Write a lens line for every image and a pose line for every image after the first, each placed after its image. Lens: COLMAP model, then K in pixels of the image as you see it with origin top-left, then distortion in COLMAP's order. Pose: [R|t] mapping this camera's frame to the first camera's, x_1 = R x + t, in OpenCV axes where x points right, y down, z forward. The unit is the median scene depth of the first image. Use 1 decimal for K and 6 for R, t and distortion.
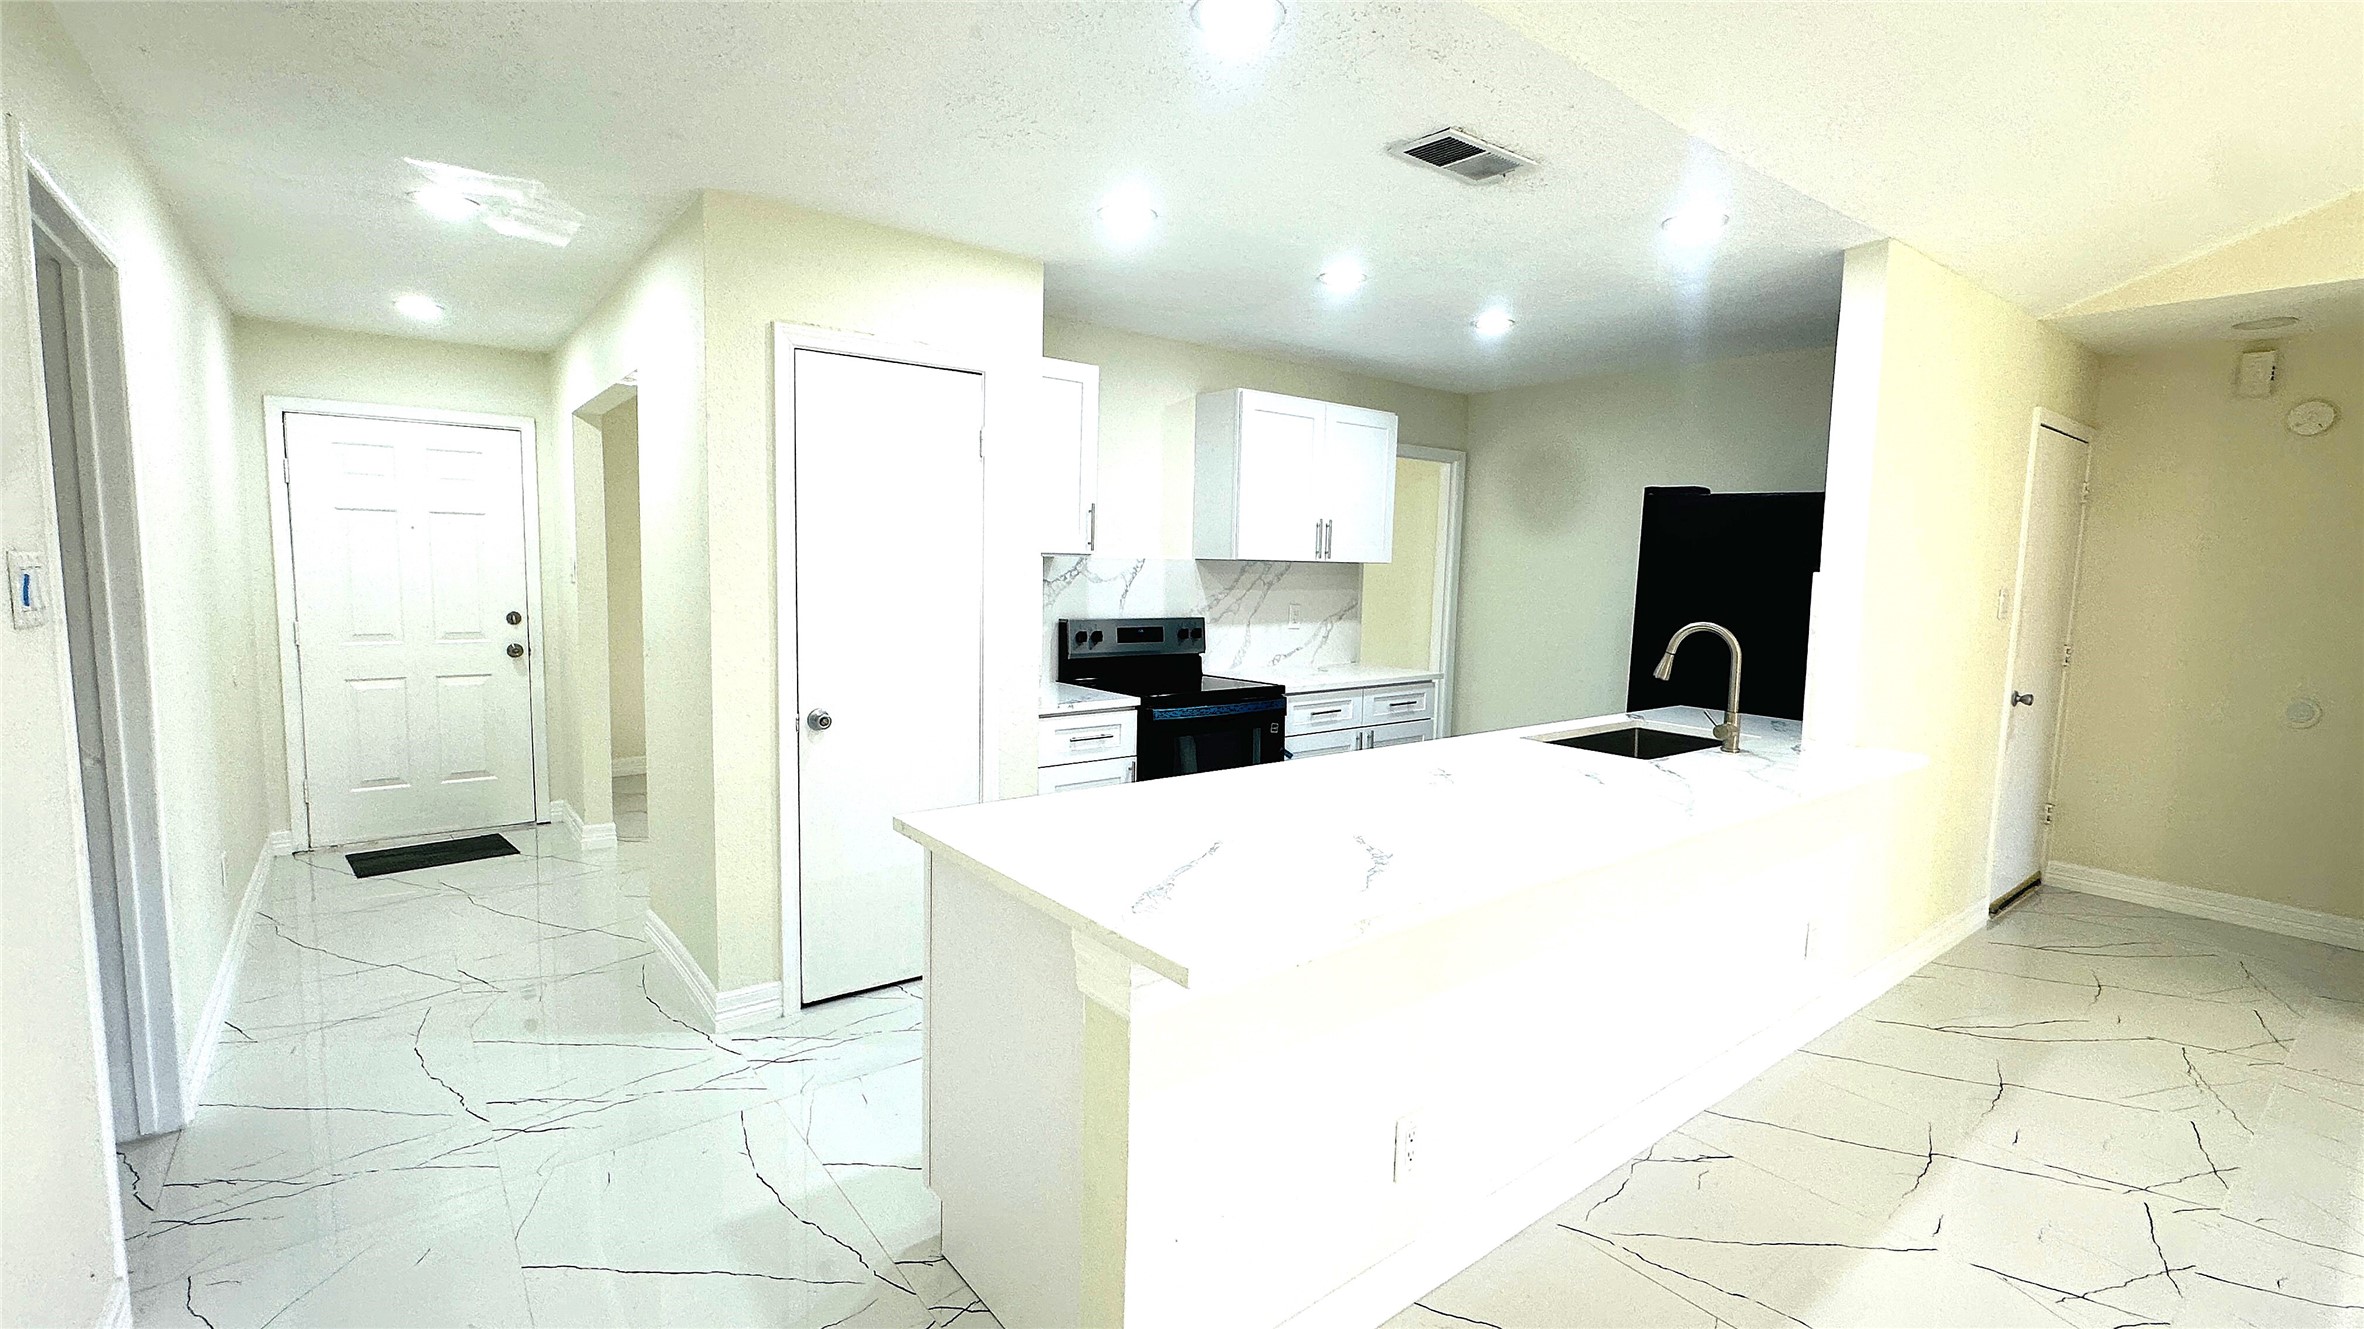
lens RADIAL K [[1029.7, 0, 1180.5], [0, 1029.7, 663.9], [0, 0, 1]] dist [-0.001270, 0.000292]
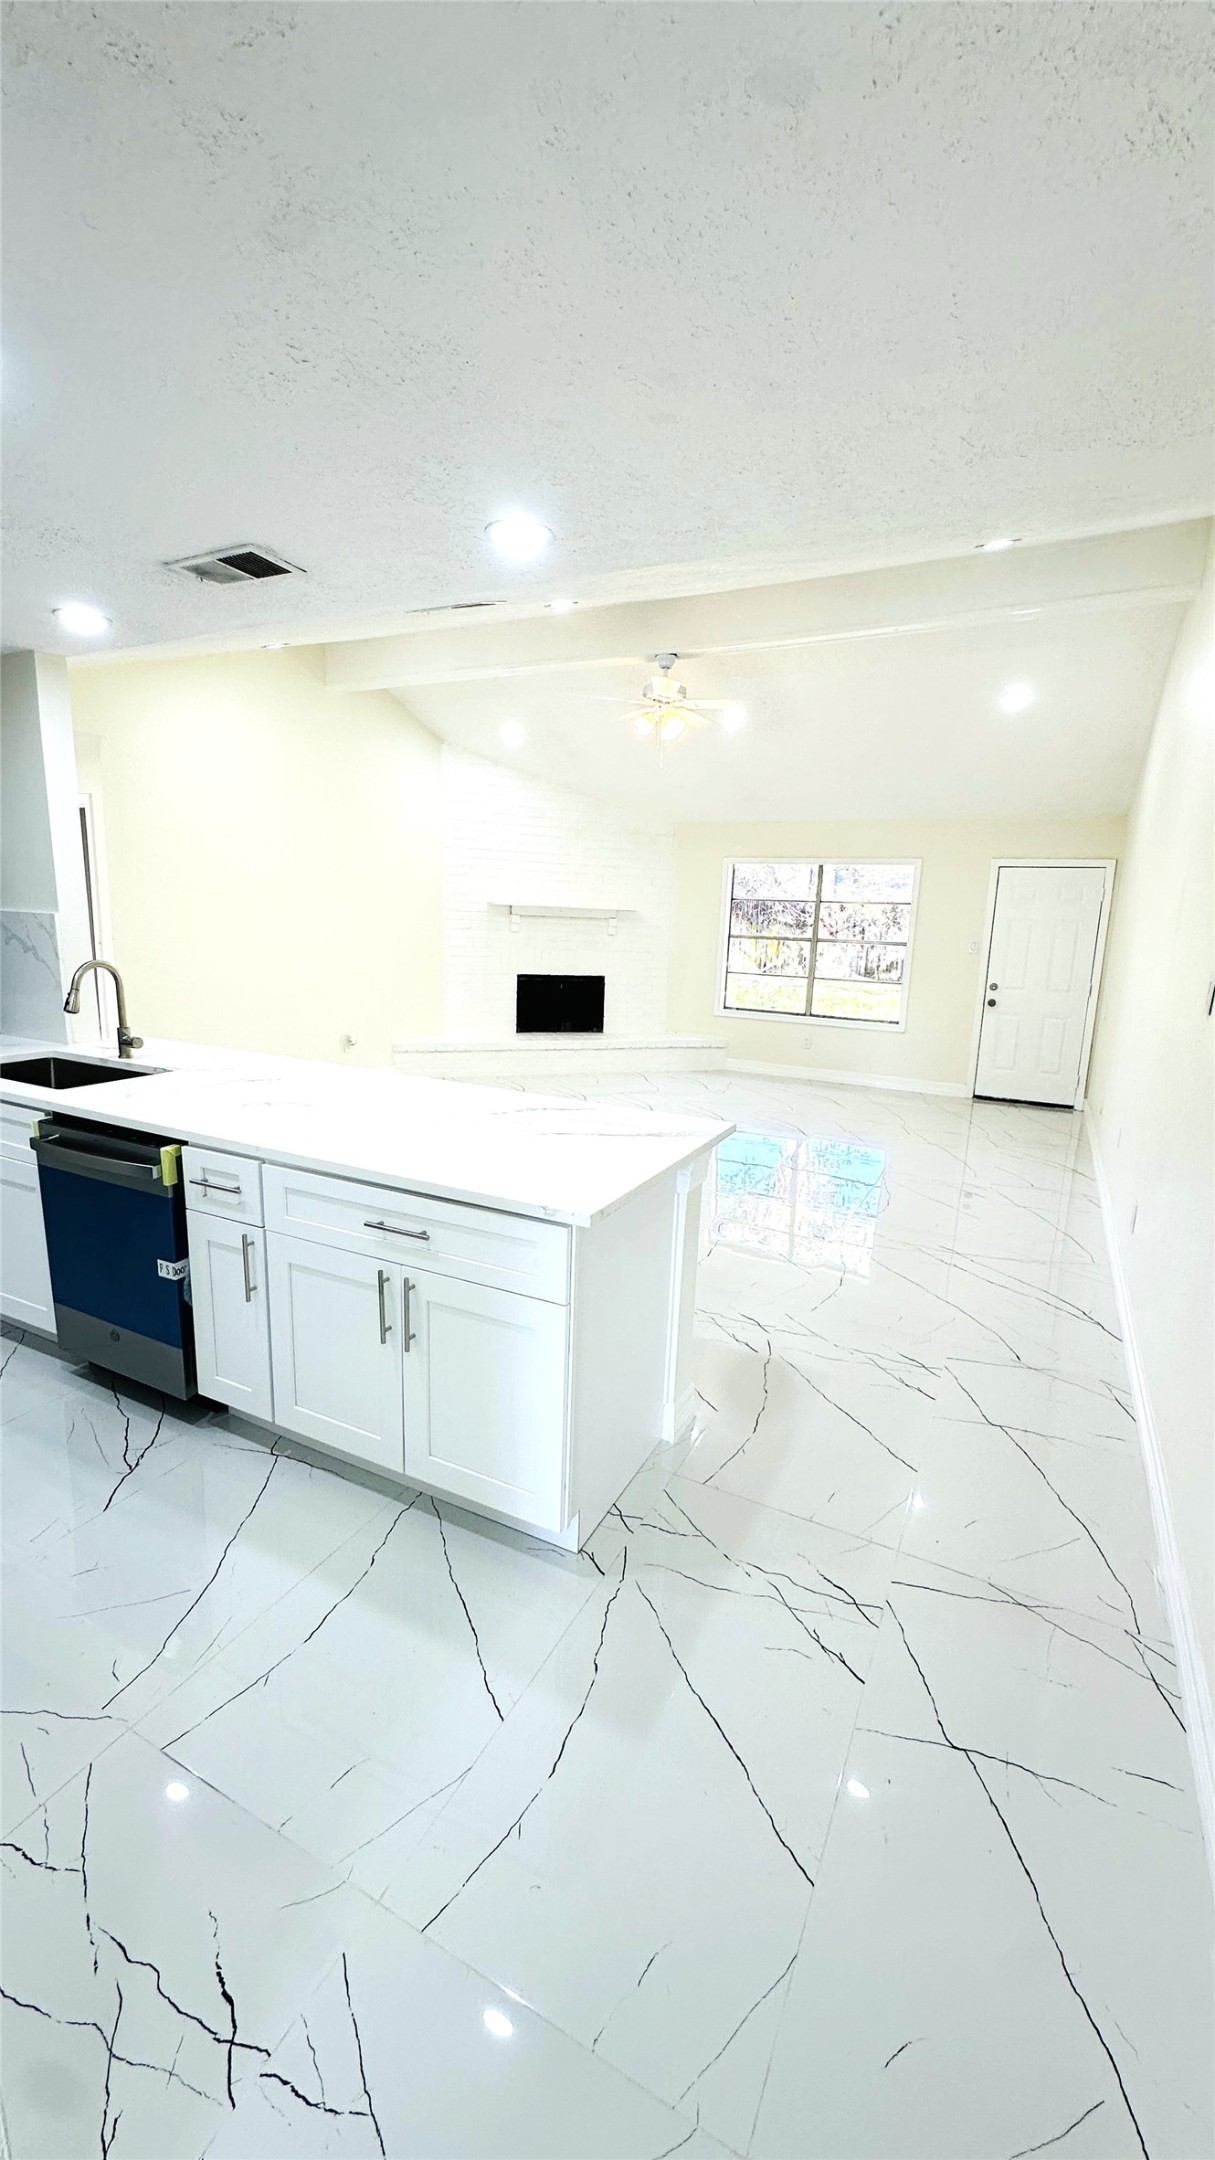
lens RADIAL K [[861.9, 0, 612.6], [0, 861.9, 1078.3], [0, 0, 1]] dist [-0.001867, 0.000492]
pose [[-0.423589, -0.212934, 0.880472, -0.471535], [0.043946, 0.966005, 0.254762, -0.095763], [-0.904788, 0.146608, -0.399831, 0.600960]]
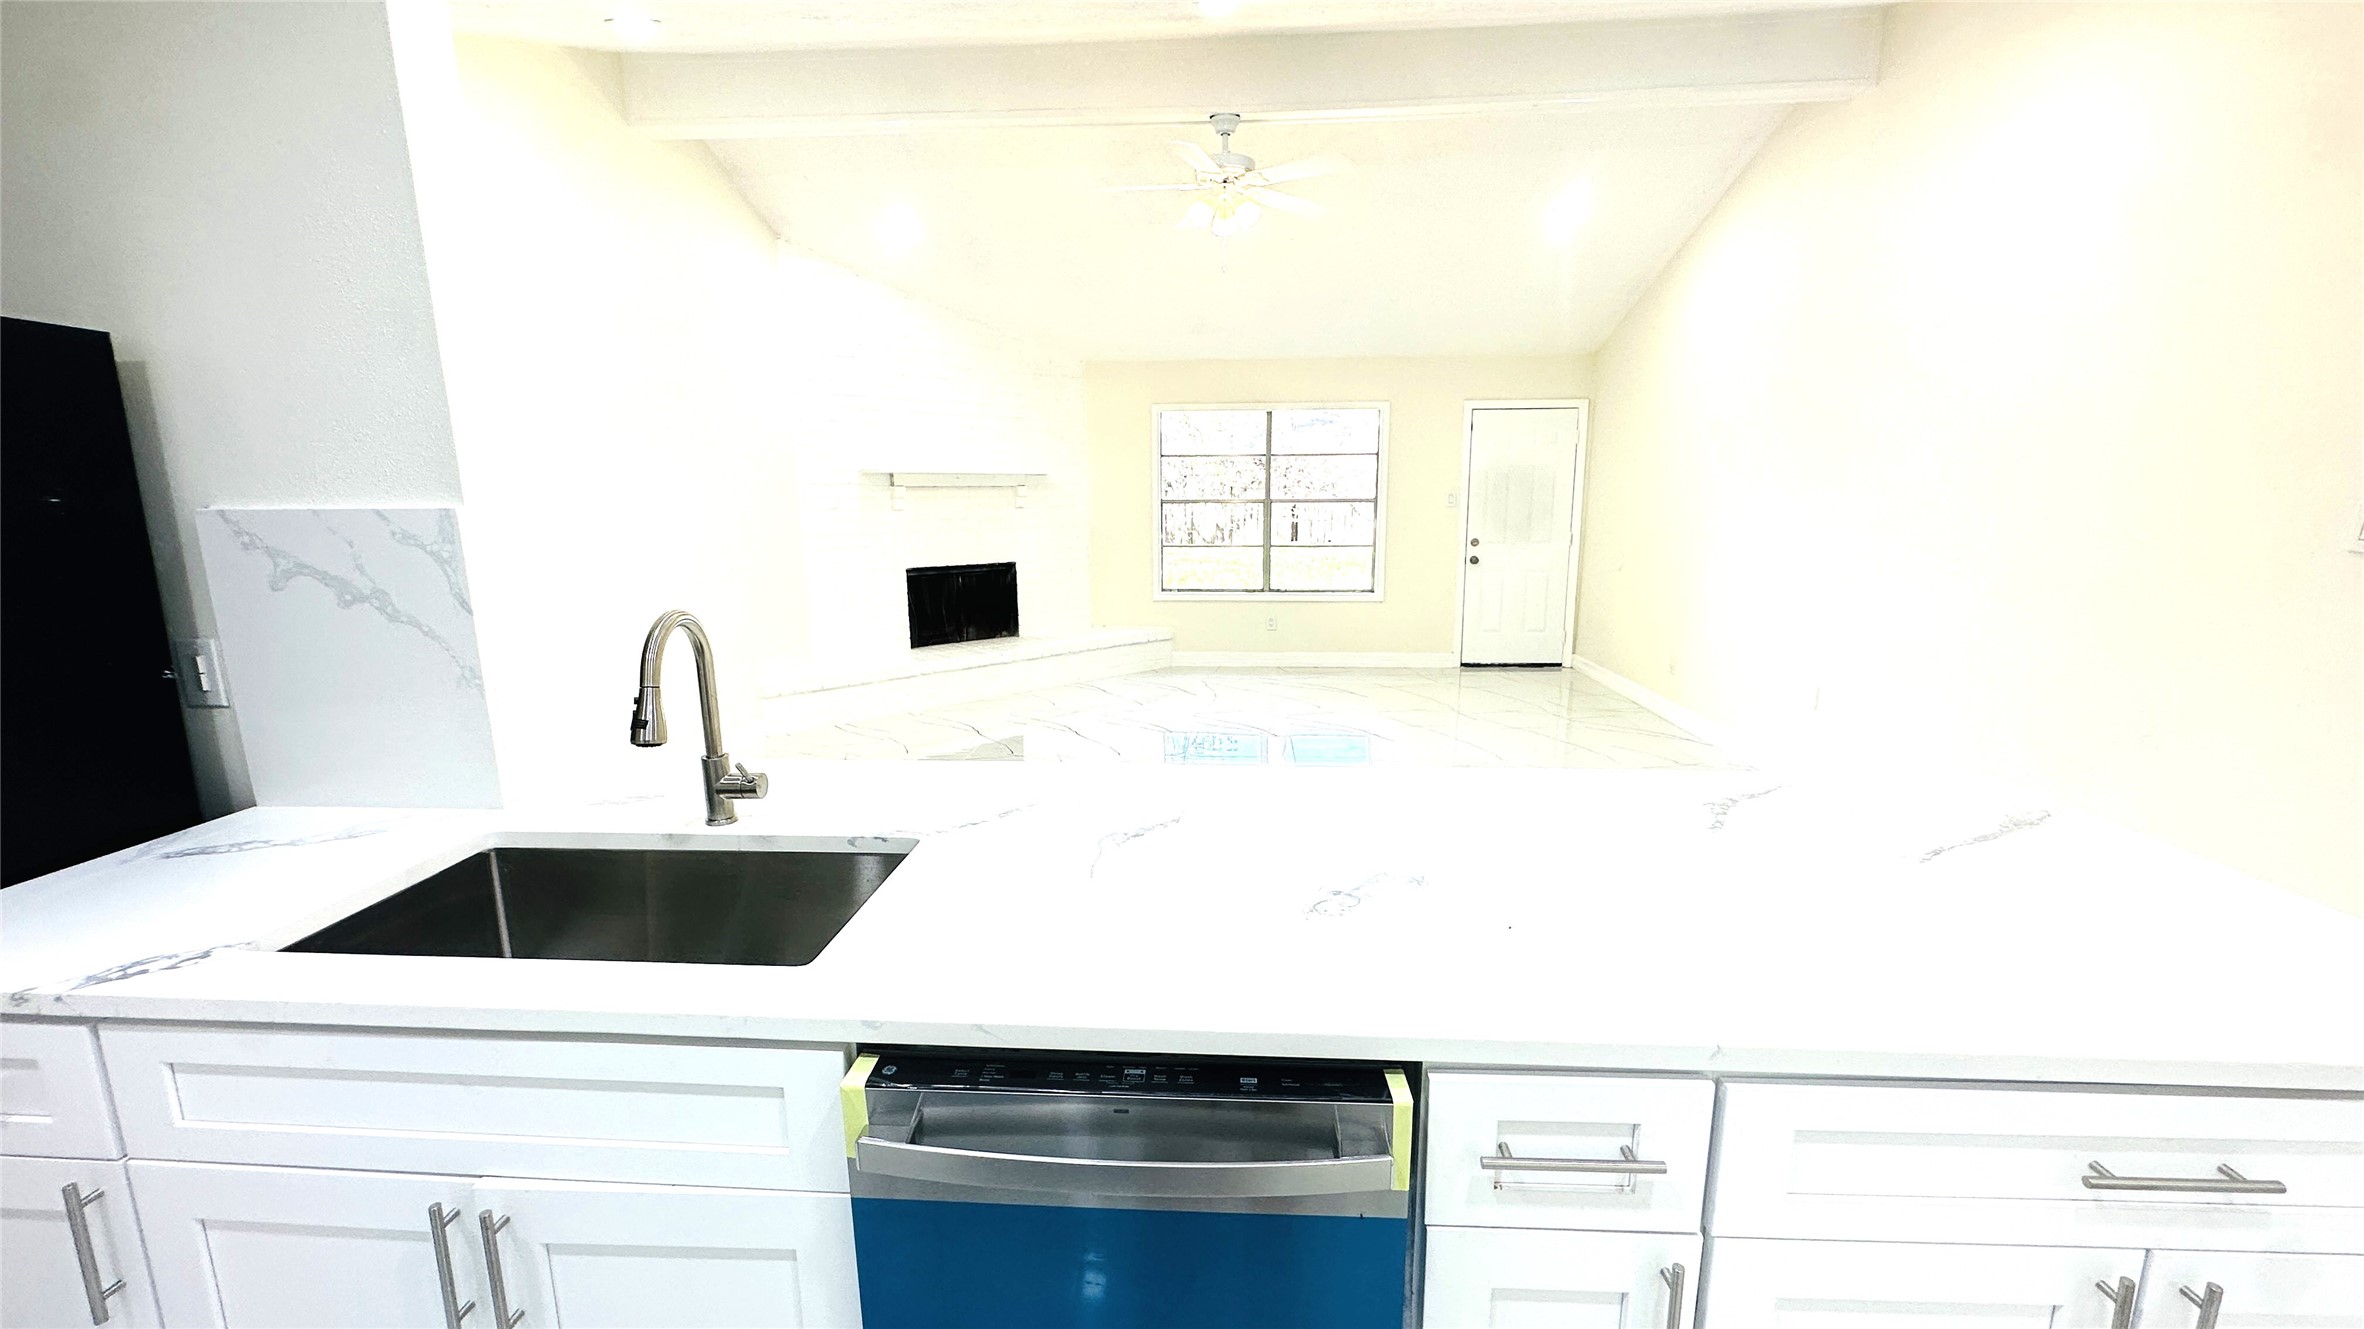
lens RADIAL K [[943.3, 0, 1181.9], [0, 943.3, 663.8], [0, 0, 1]] dist [-0.001867, 0.000492]
pose [[-0.746697, -0.146645, 0.648798, 0.006199], [0.053063, 0.959154, 0.277863, -0.091295], [-0.663044, 0.241907, -0.708416, 0.805124]]
